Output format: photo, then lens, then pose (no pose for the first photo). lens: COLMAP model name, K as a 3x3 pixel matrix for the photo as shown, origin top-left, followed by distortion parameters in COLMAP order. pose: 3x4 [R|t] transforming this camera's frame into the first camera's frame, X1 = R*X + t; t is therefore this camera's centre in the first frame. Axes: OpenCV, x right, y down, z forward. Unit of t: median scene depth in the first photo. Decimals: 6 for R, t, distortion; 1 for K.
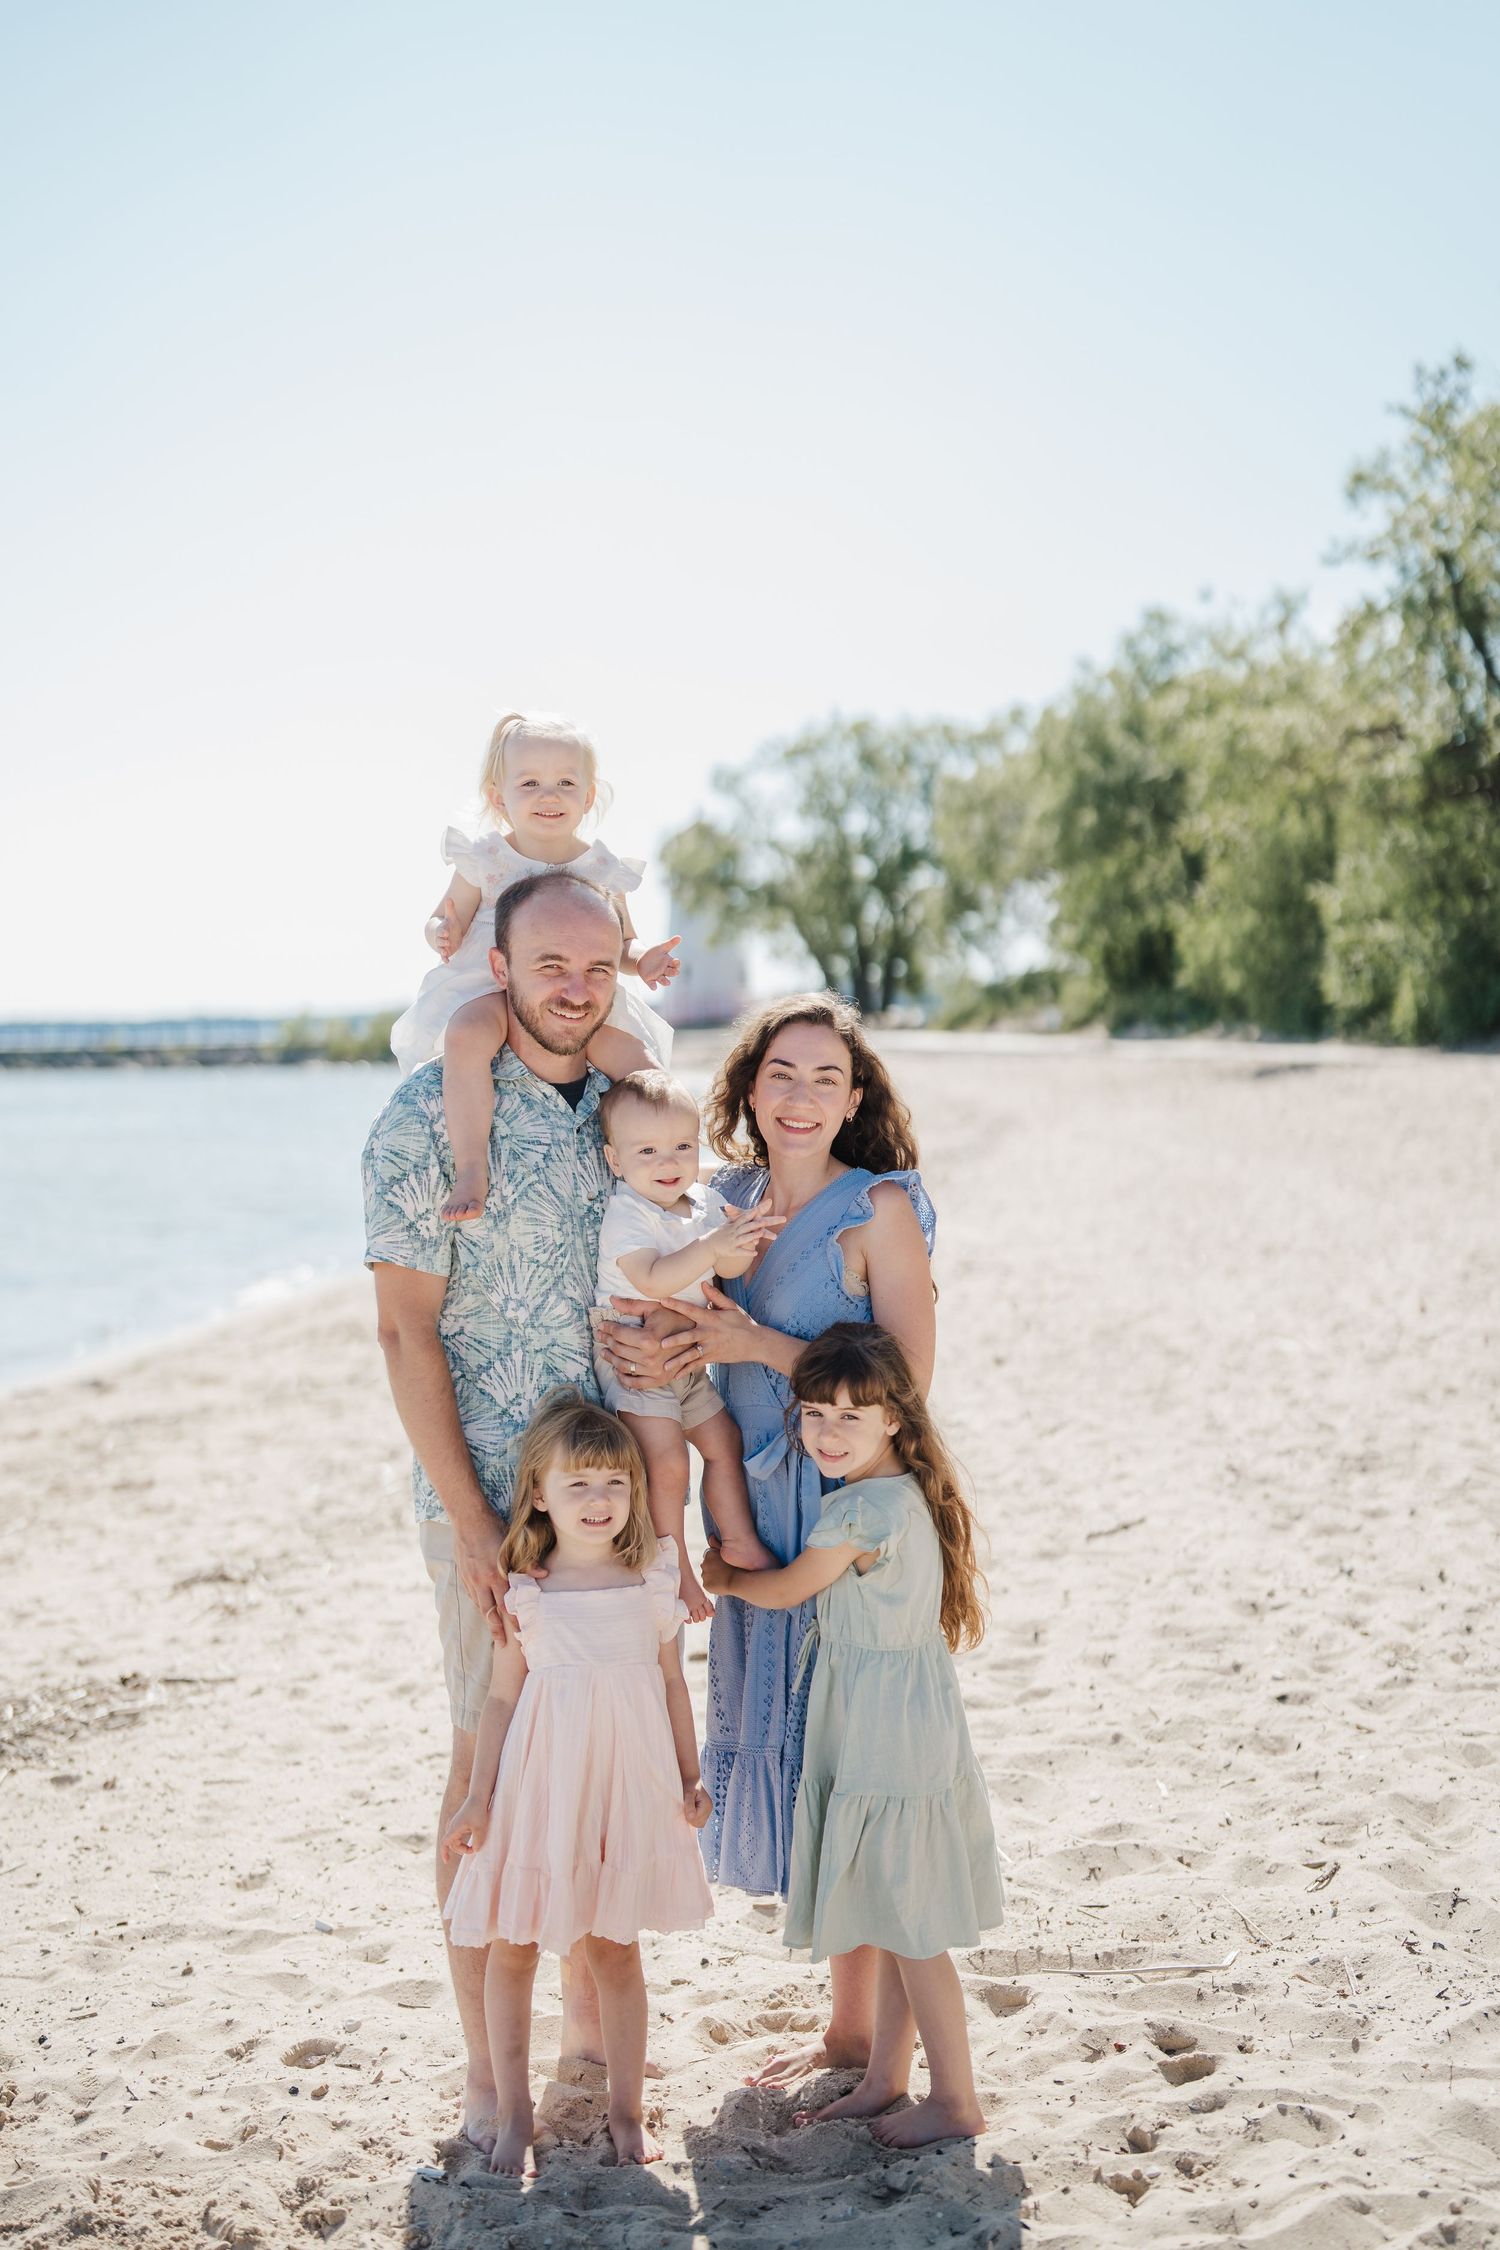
lens RADIAL K [[3177.5, 0, 732.3], [0, 3177.5, 1154.5], [0, 0, 1]] dist [-0.206931, 1.379756]
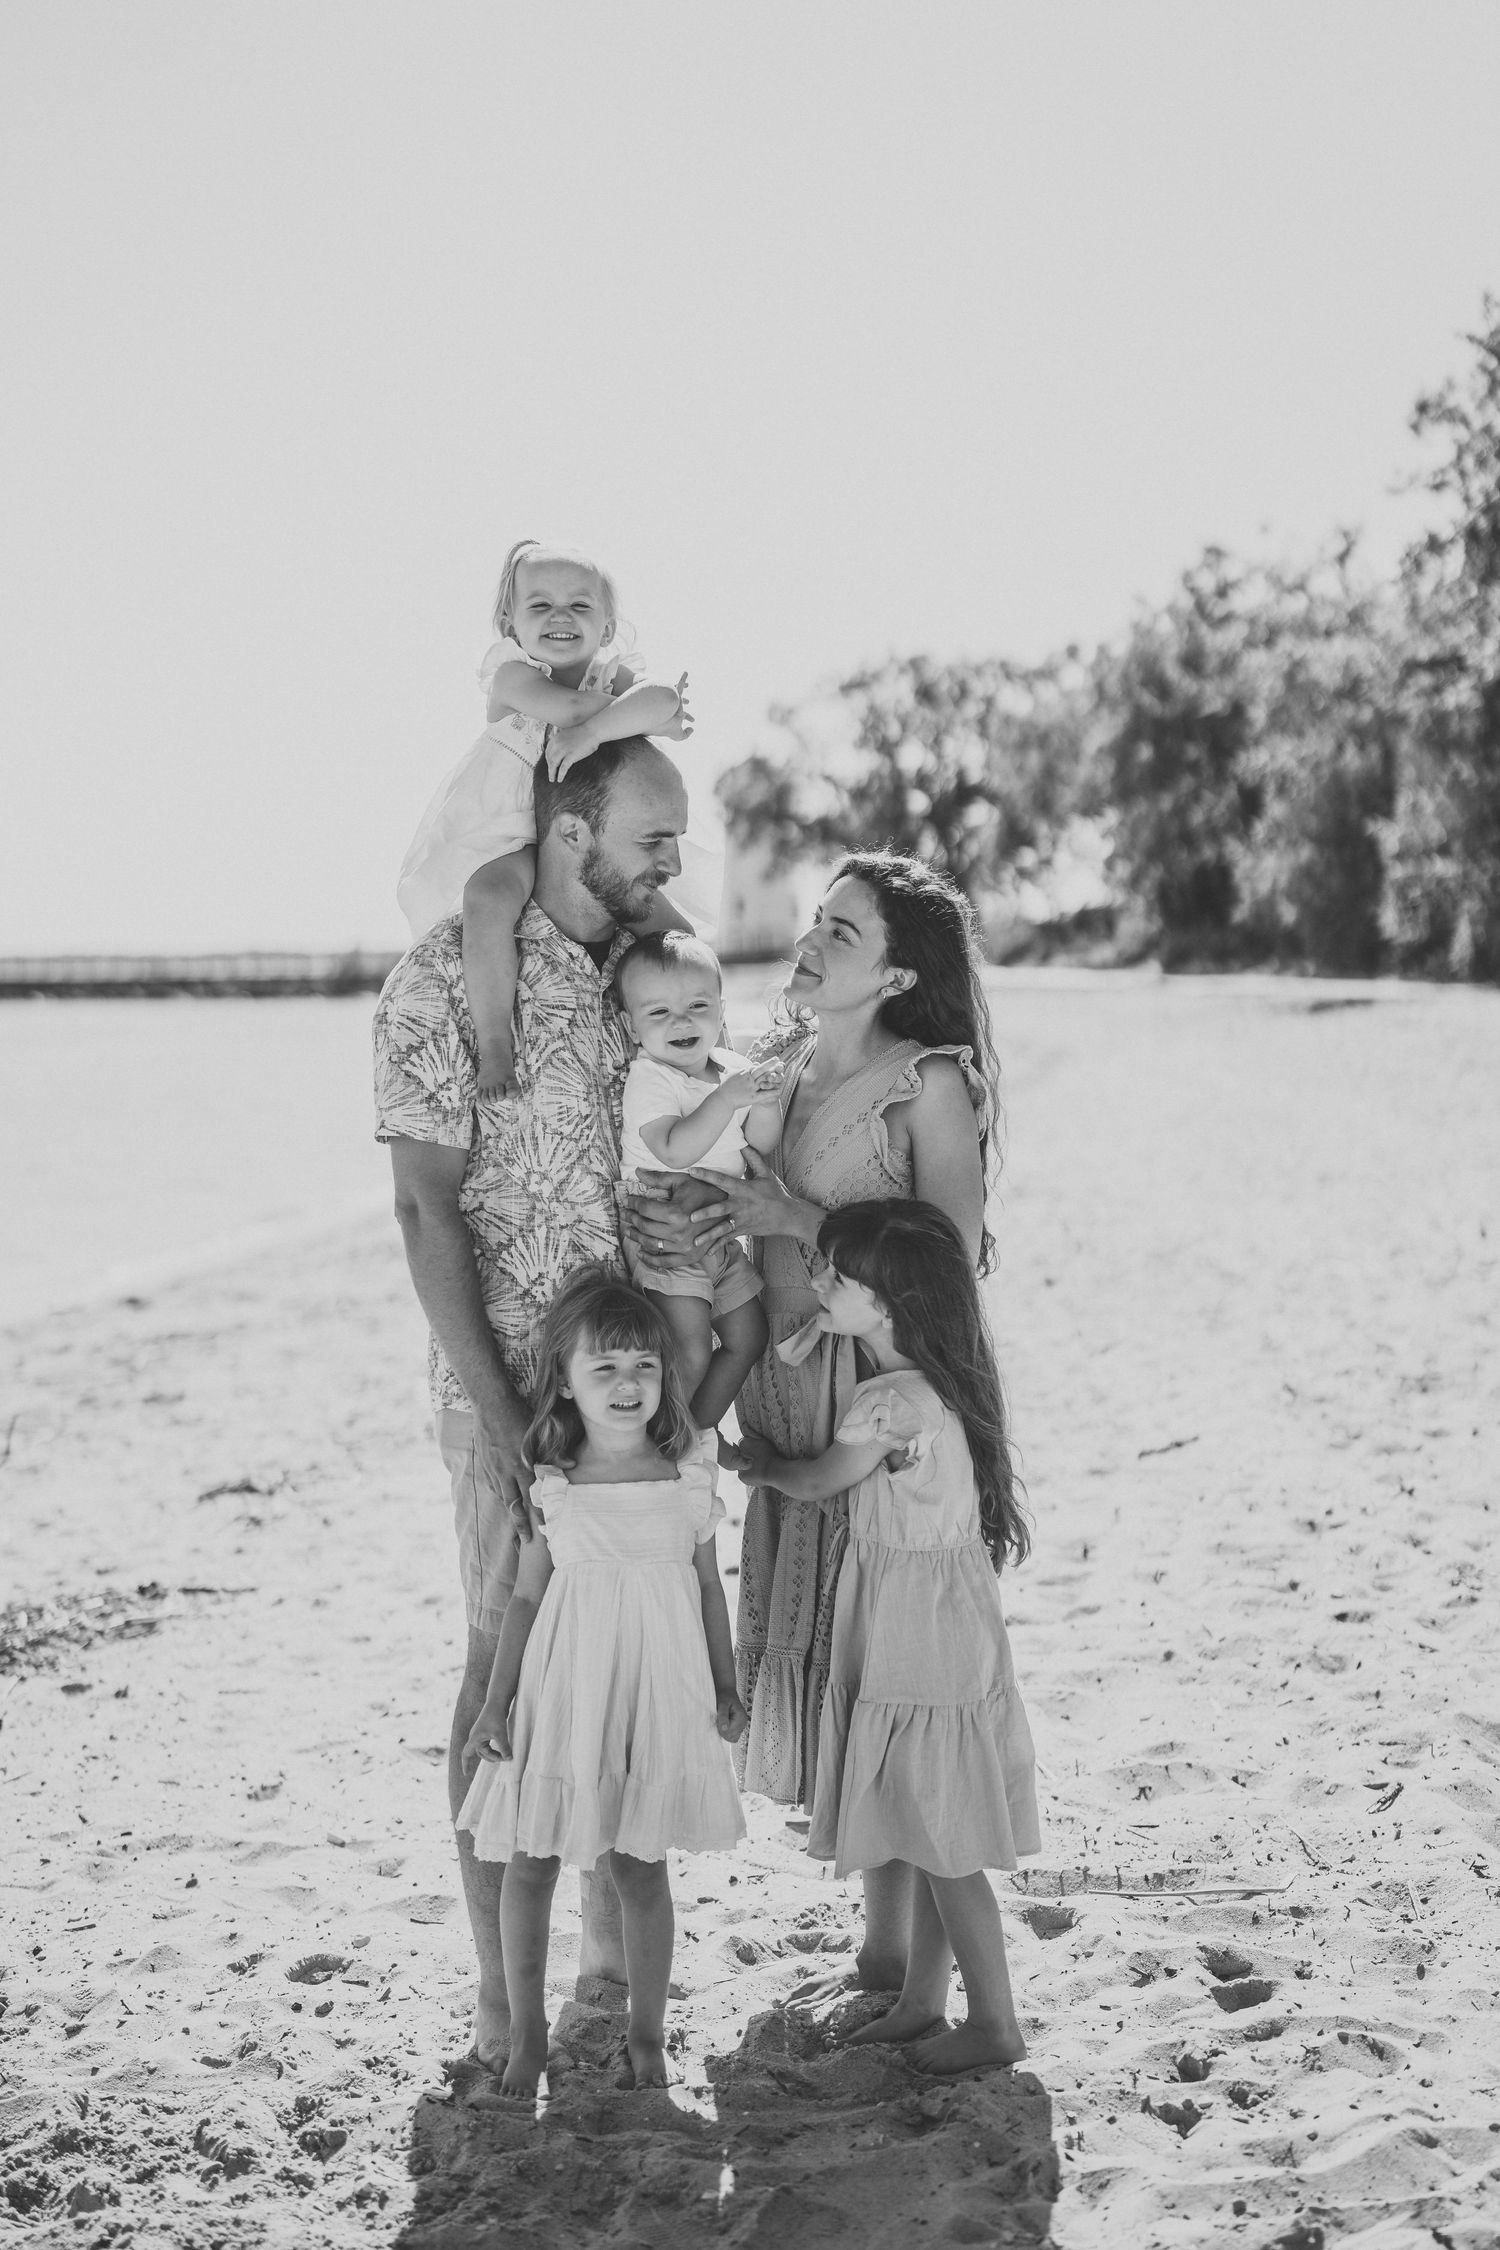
lens RADIAL K [[3178.0, 0, 750.0], [0, 3178.0, 1125.0], [0, 0, 1]] dist [-0.190583, 1.211605]
pose [[0.999905, 0.008610, -0.010804, 0.003427], [-0.008499, 0.999911, 0.010326, 0.014149], [0.010892, -0.010233, 0.999888, 0.038648]]
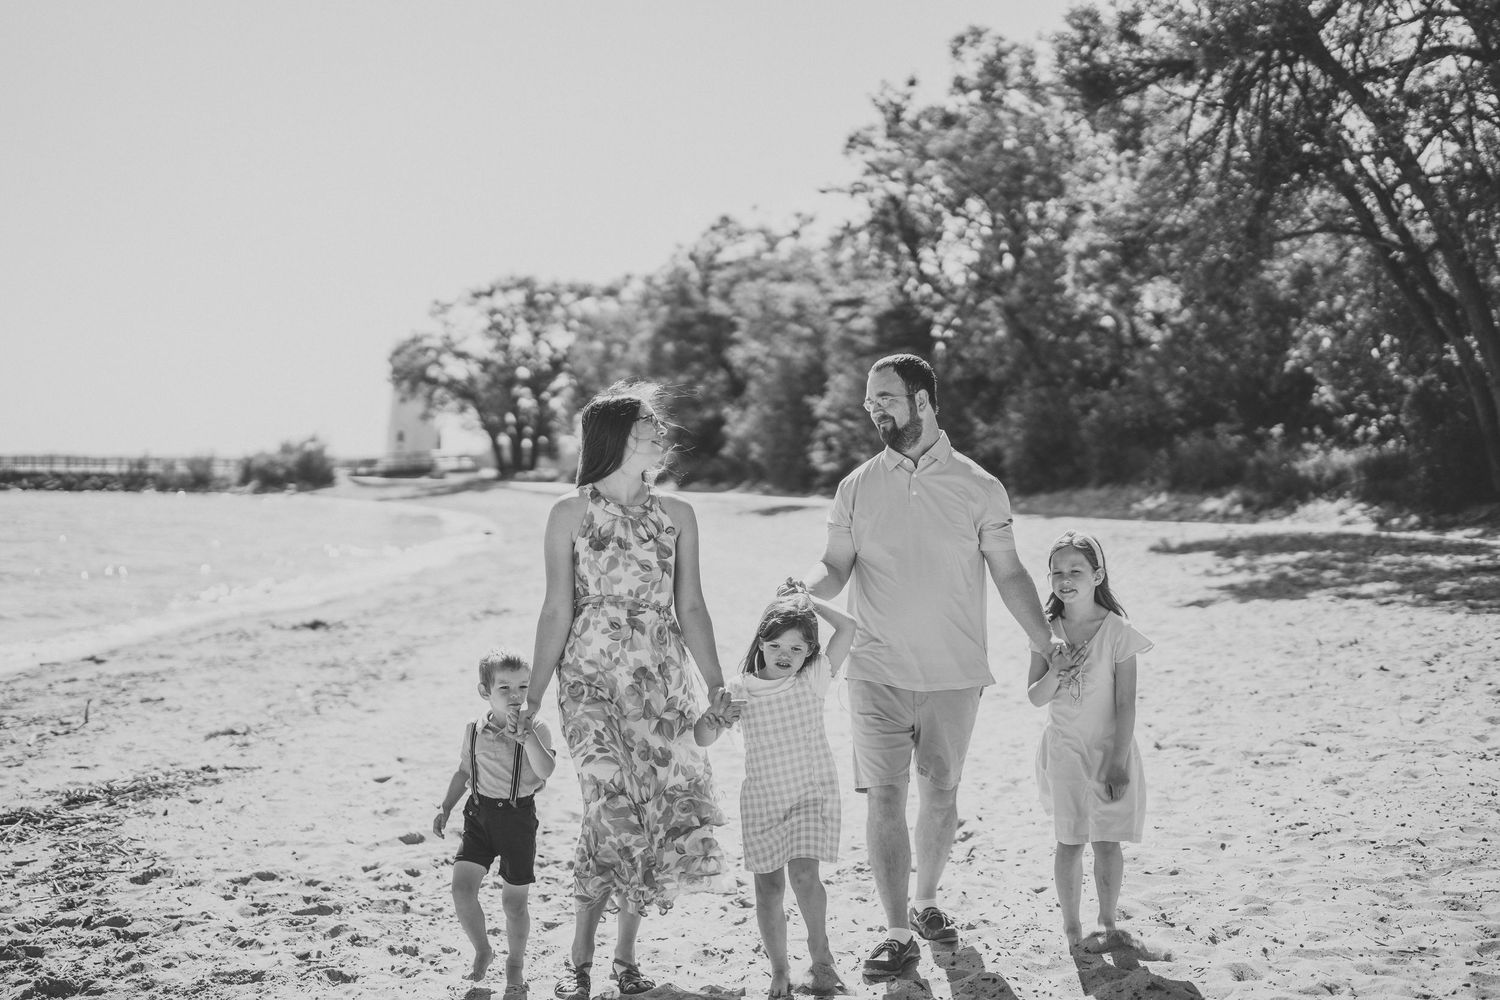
lens RADIAL K [[2118.3, 0, 750.0], [0, 2118.3, 500.0], [0, 0, 1]] dist [-0.206931, 1.379756]
pose [[0.987590, 0.033309, 0.153484, -0.068683], [-0.028445, 0.999024, -0.033780, 0.036081], [-0.154460, 0.028995, 0.987574, -0.420095]]
